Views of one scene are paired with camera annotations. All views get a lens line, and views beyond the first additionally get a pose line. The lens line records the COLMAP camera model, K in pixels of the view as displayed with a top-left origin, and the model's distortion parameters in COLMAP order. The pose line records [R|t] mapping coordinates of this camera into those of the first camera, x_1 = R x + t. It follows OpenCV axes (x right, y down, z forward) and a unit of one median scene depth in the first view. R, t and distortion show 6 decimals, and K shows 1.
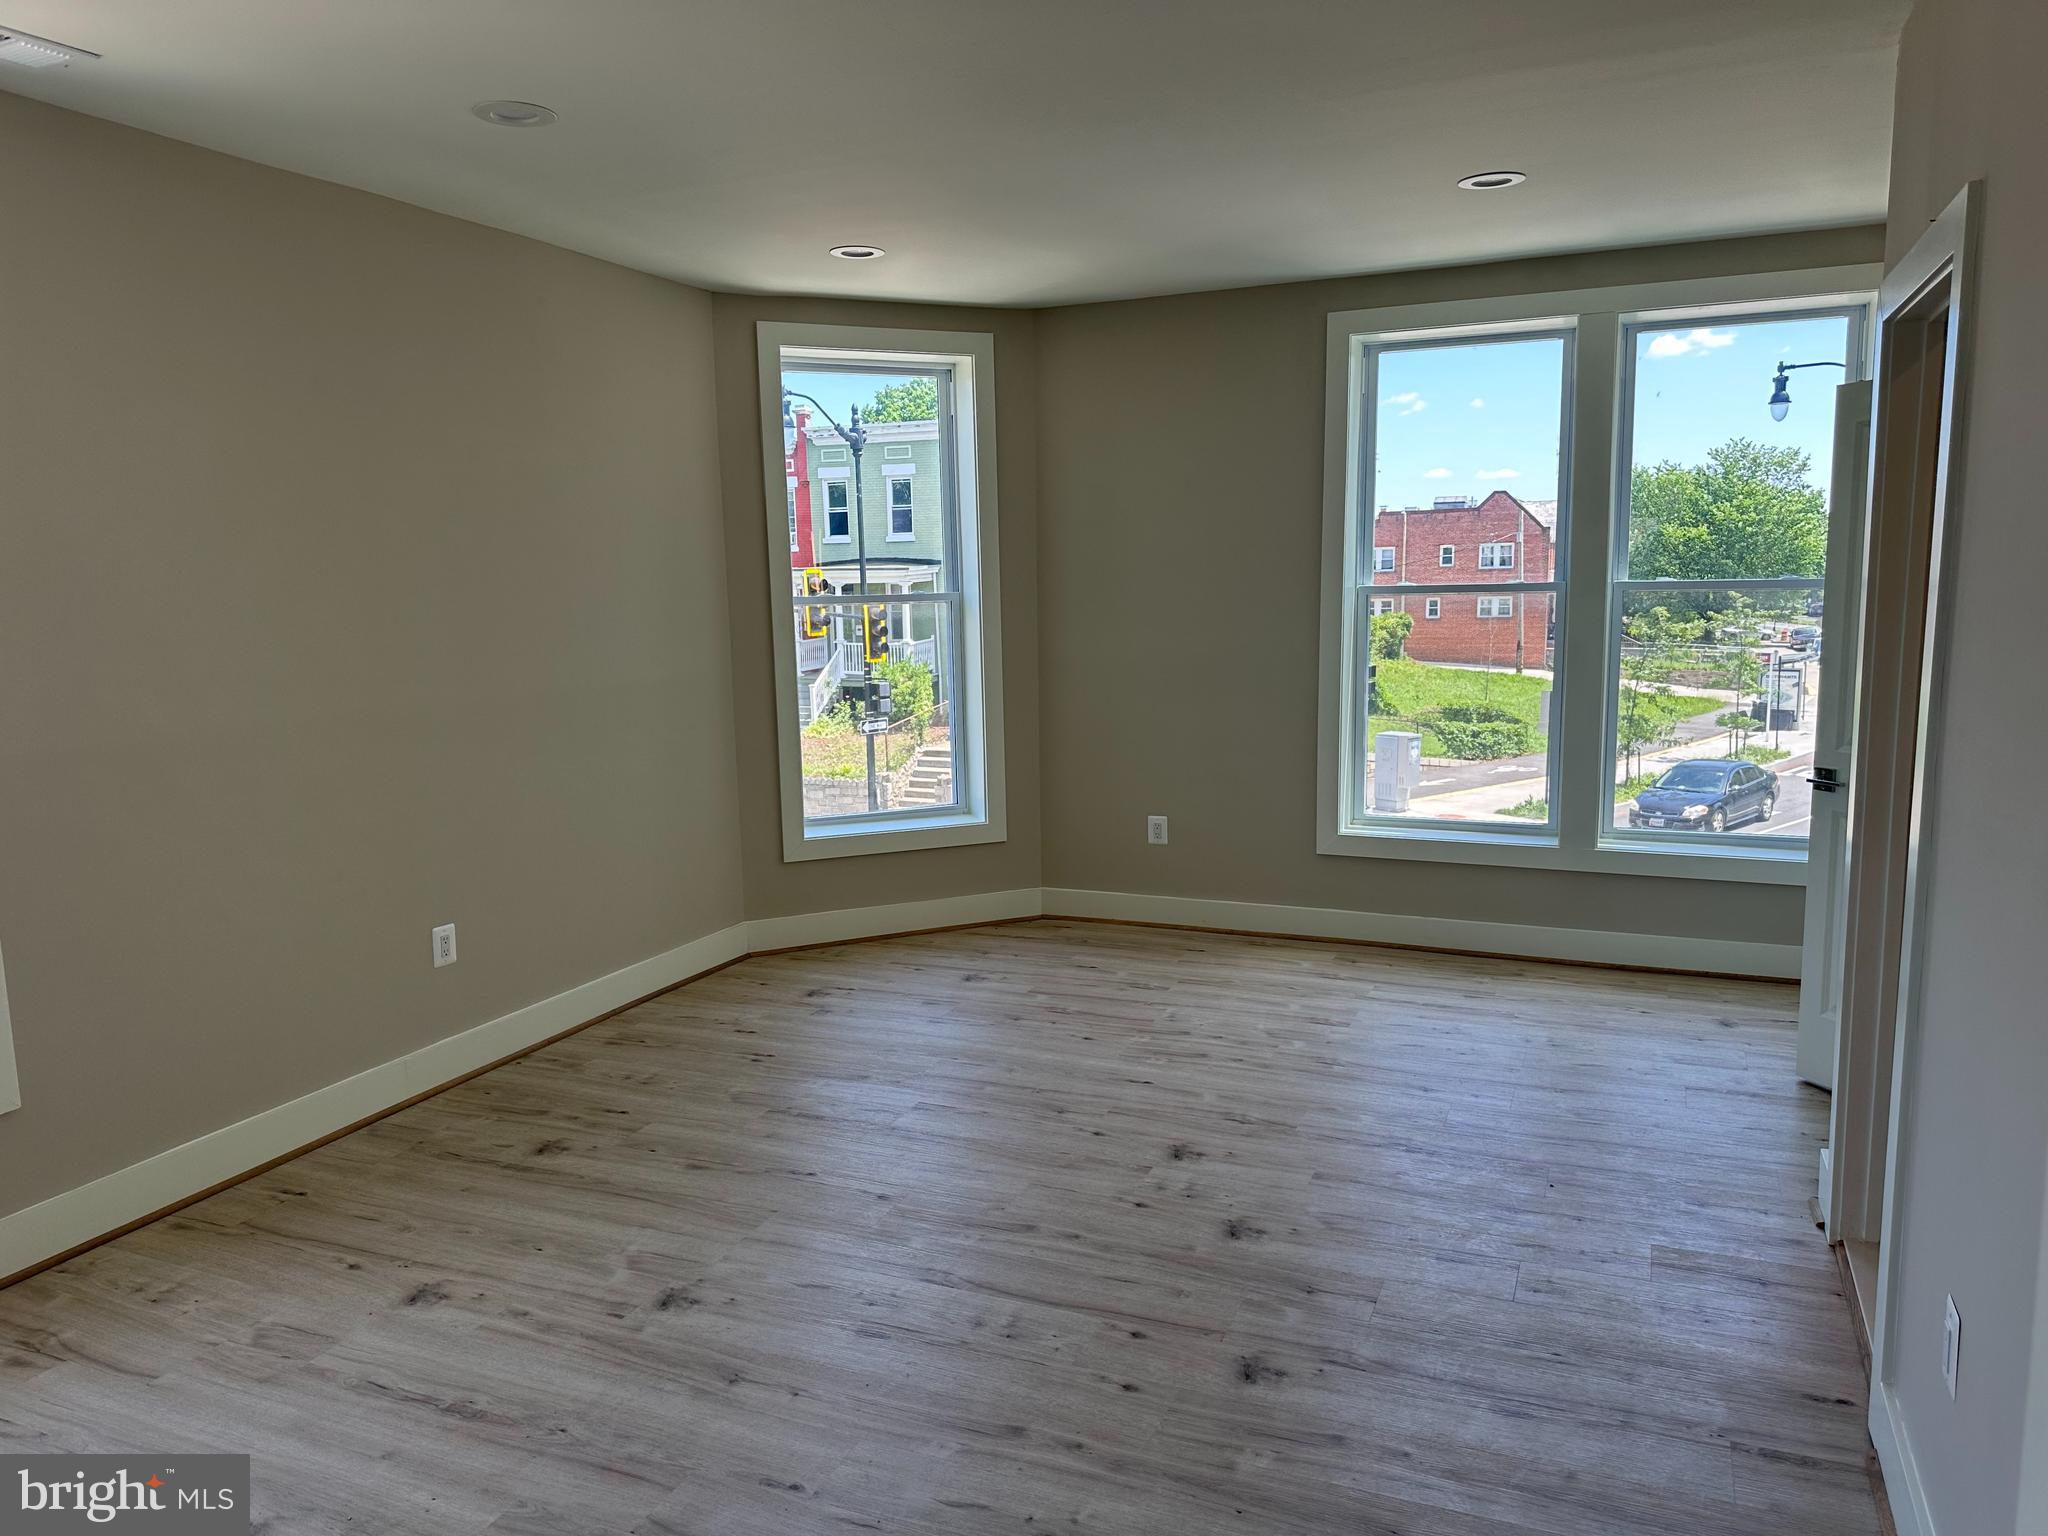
lens RADIAL K [[1416.2, 0, 1019.8], [0, 1416.2, 773.4], [0, 0, 1]] dist [0.006958, -0.032842]
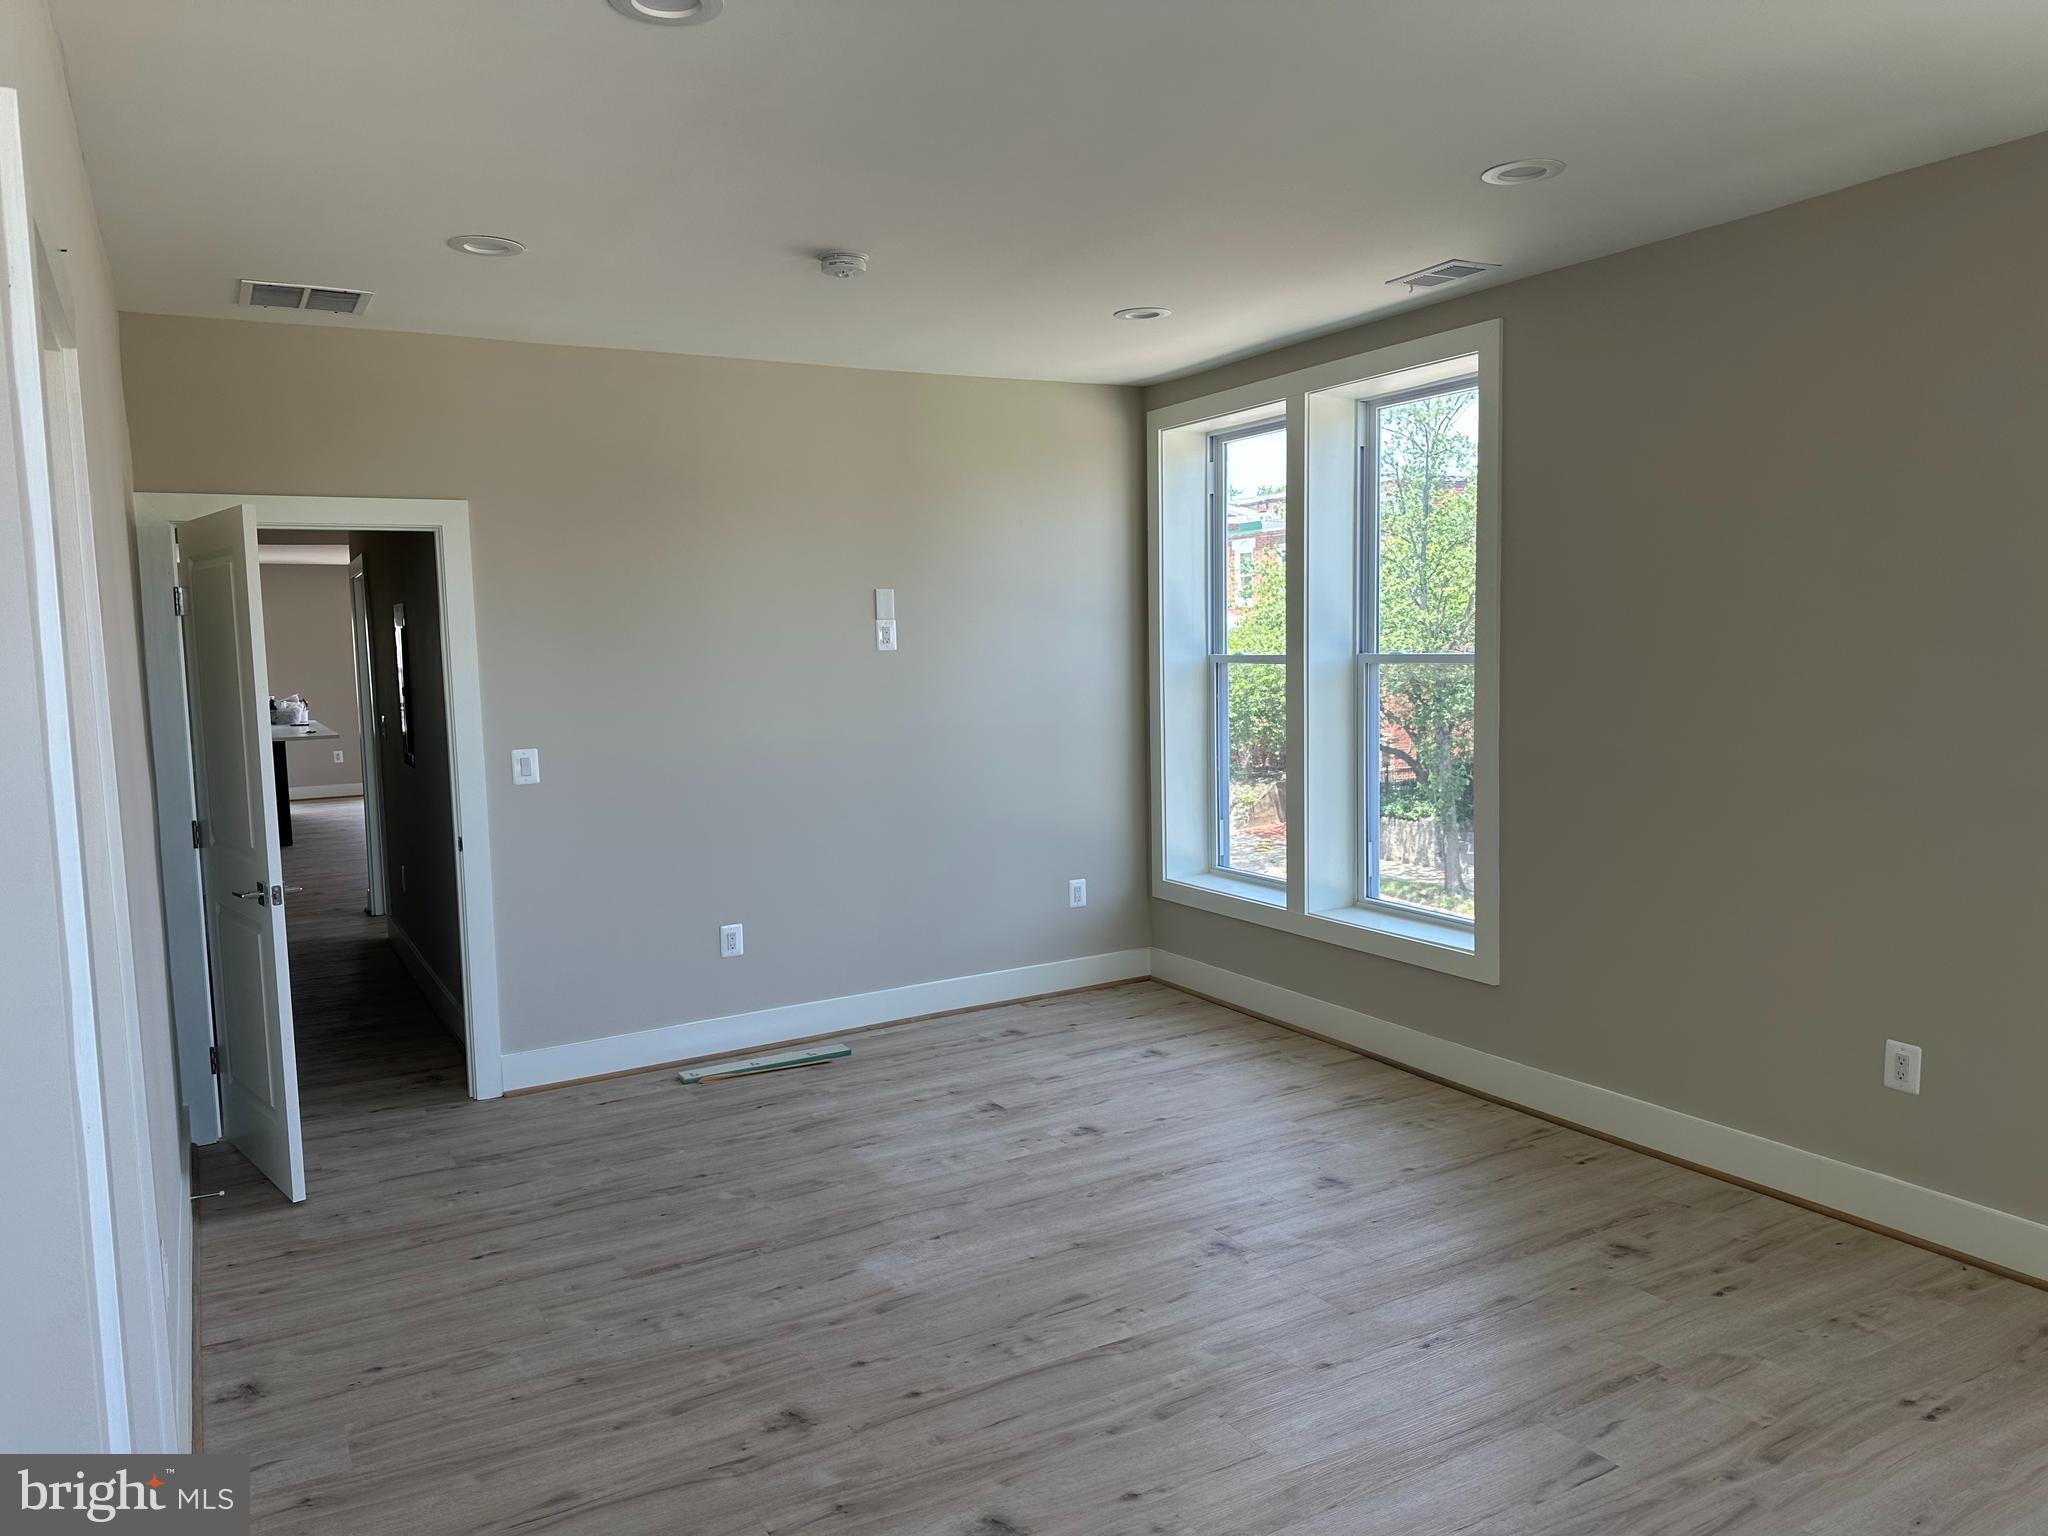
lens RADIAL K [[1416.2, 0, 1019.8], [0, 1416.2, 773.4], [0, 0, 1]] dist [0.006958, -0.032842]
pose [[-0.592833, 0.117220, -0.796749, 0.657778], [-0.078439, 0.976241, 0.201991, -0.211259], [0.801496, 0.182243, -0.569554, 1.279699]]
